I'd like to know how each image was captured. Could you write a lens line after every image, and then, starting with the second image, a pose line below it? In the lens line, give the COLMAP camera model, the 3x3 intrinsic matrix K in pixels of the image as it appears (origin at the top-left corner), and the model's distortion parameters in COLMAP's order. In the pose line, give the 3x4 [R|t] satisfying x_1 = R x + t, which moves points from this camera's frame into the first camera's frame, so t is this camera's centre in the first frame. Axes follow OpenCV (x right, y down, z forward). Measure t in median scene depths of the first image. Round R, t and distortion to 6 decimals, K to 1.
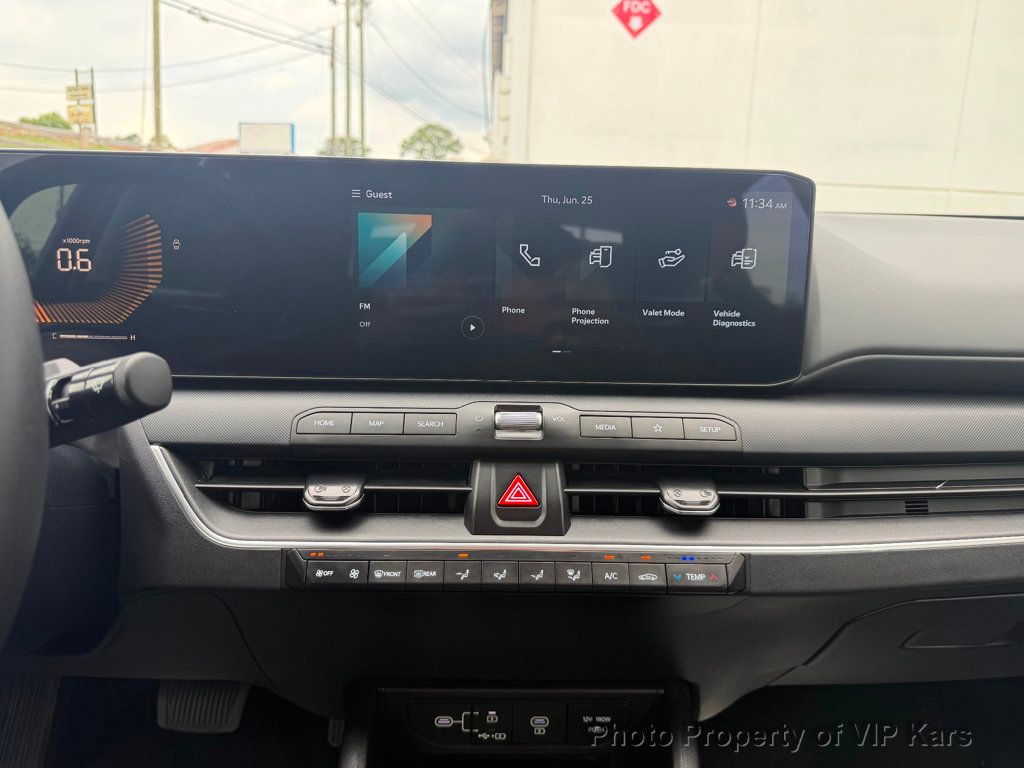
lens RADIAL K [[740.1, 0, 505.0], [0, 740.1, 376.3], [0, 0, 1]] dist [0.028641, -0.032075]
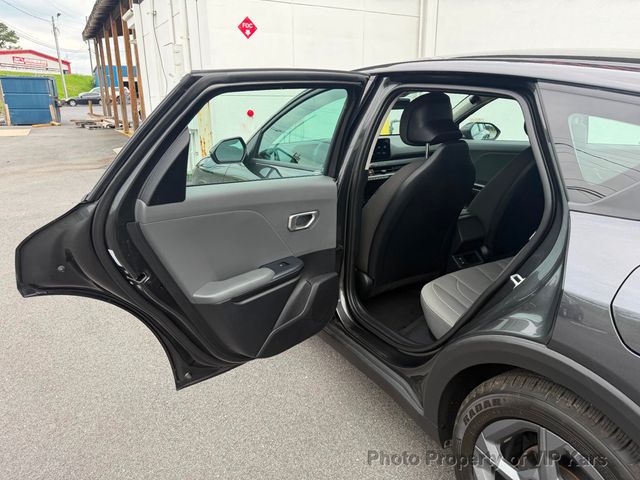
lens RADIAL K [[462.6, 0, 325.4], [0, 462.6, 239.3], [0, 0, 1]] dist [0.028641, -0.032075]
pose [[0.872292, -0.180775, 0.454342, -0.421939], [0.128860, 0.981292, 0.143040, 0.008621], [-0.471701, -0.066226, 0.879268, -0.514522]]
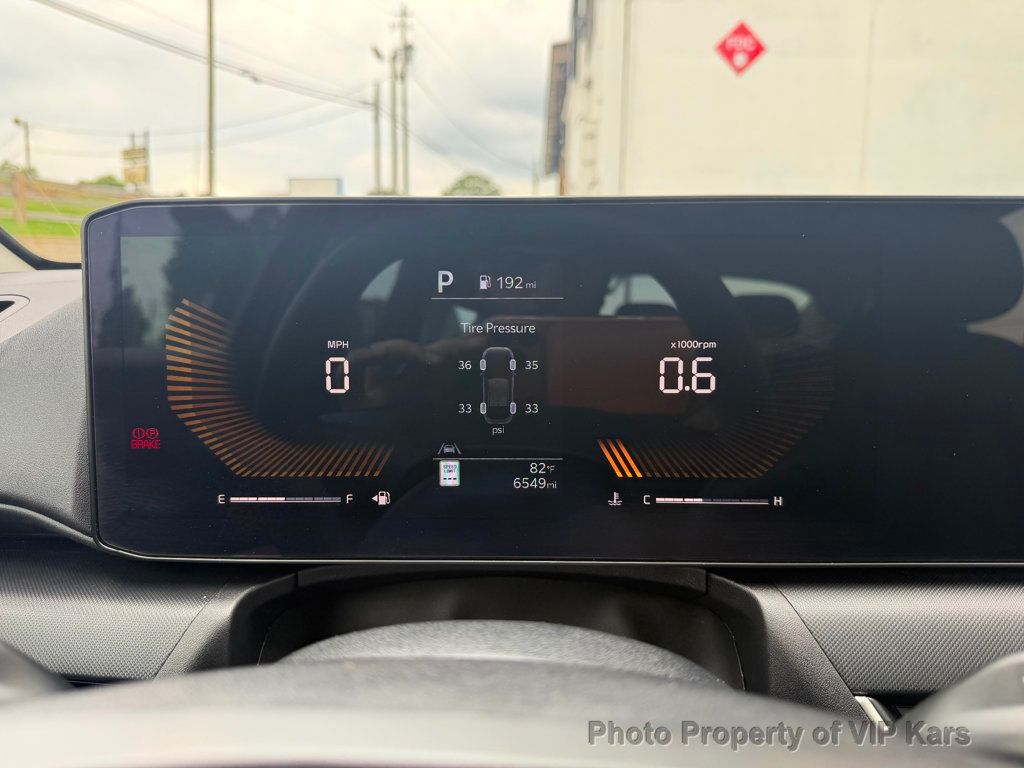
lens RADIAL K [[740.1, 0, 507.6], [0, 740.1, 392.5], [0, 0, 1]] dist [0.028641, -0.032075]
pose [[0.998662, -0.016229, -0.049090, -0.082486], [0.014303, 0.999124, -0.039336, -0.014343], [0.049686, 0.038581, 0.998019, 0.046905]]
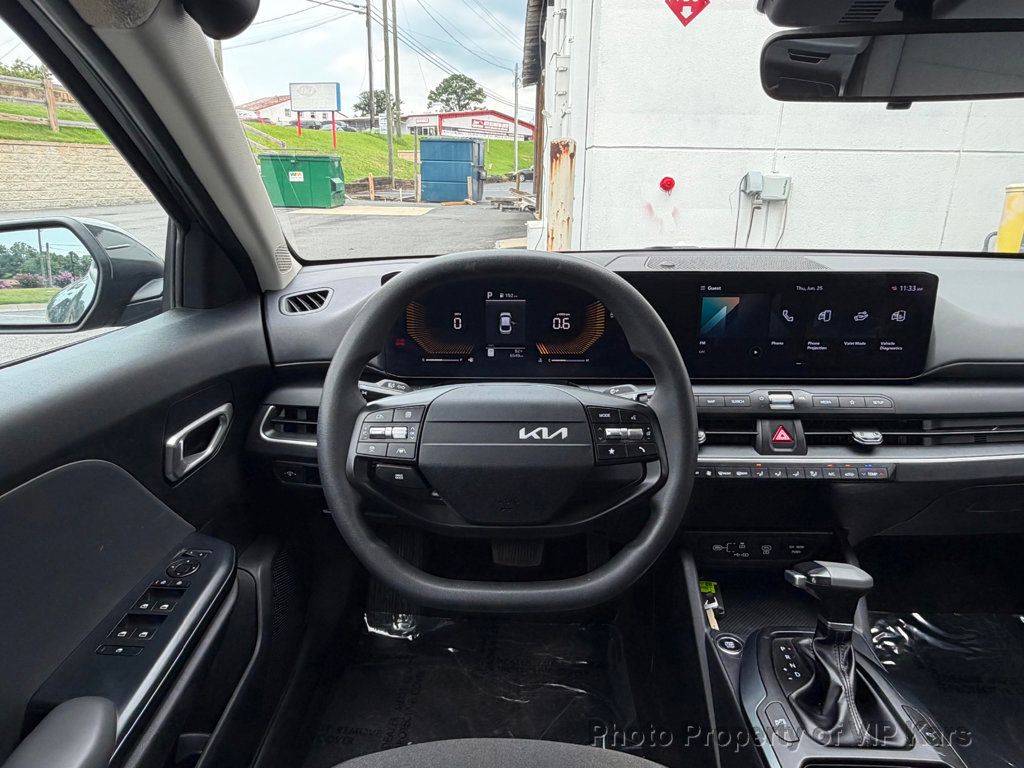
lens RADIAL K [[657.9, 0, 492.0], [0, 657.9, 384.5], [0, 0, 1]] dist [0.005805, 0.002162]
pose [[0.998716, -0.010382, -0.049577, -0.080928], [0.016090, 0.993100, 0.116163, -0.024043], [0.048029, -0.116812, 0.991992, -0.096979]]
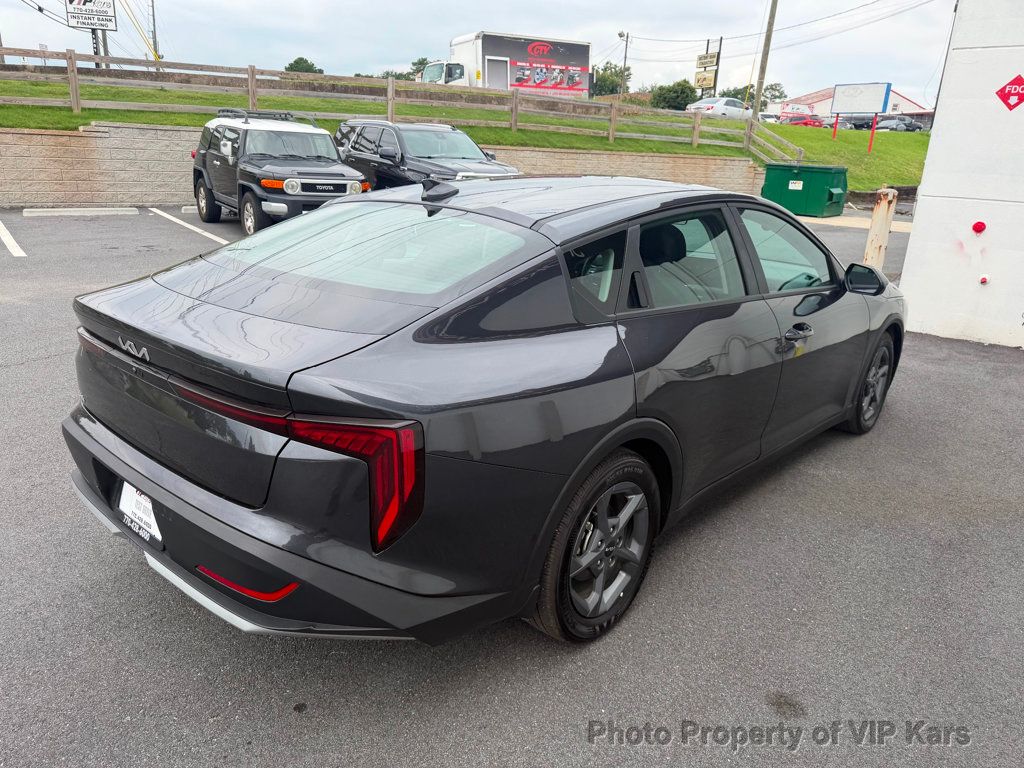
lens RADIAL K [[740.1, 0, 496.3], [0, 740.1, 383.1], [0, 0, 1]] dist [0.028641, -0.032075]
pose [[0.727196, 0.198962, -0.656962, 0.522170], [-0.146044, 0.980004, 0.135138, 0.040340], [0.670713, -0.002327, 0.741713, -0.836369]]
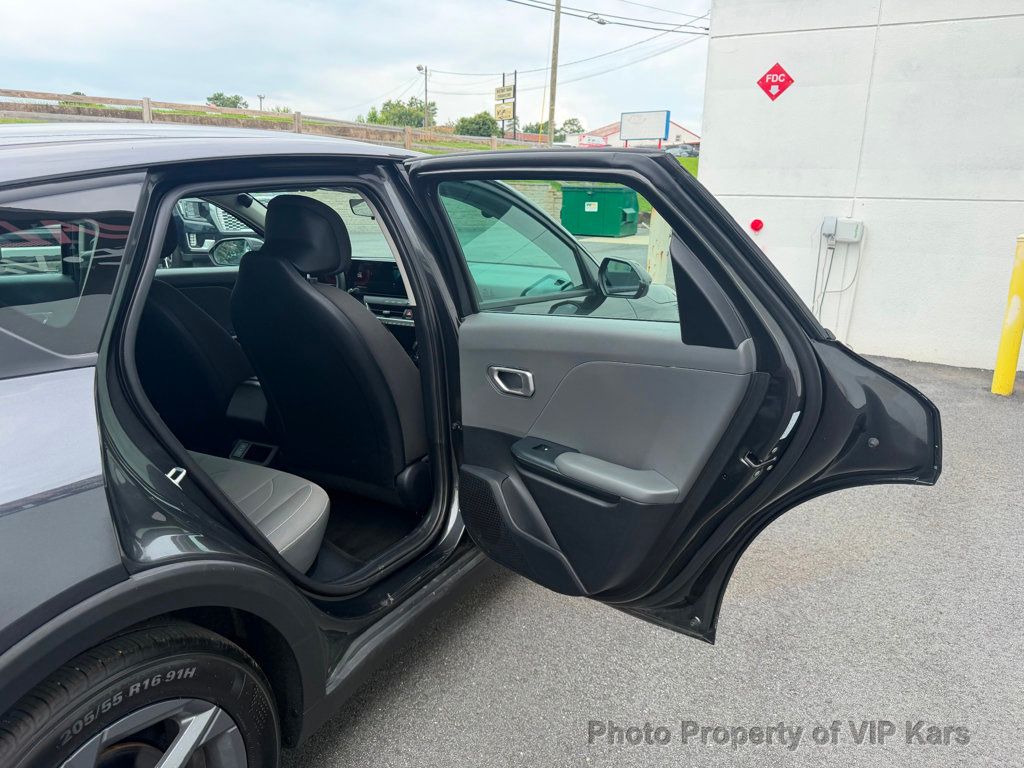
lens RADIAL K [[740.1, 0, 515.3], [0, 740.1, 389.2], [0, 0, 1]] dist [0.028641, -0.032075]
pose [[0.878106, 0.101752, -0.467521, 0.466354], [-0.077072, 0.994446, 0.071674, 0.032897], [0.472217, -0.026905, 0.881072, -0.509429]]
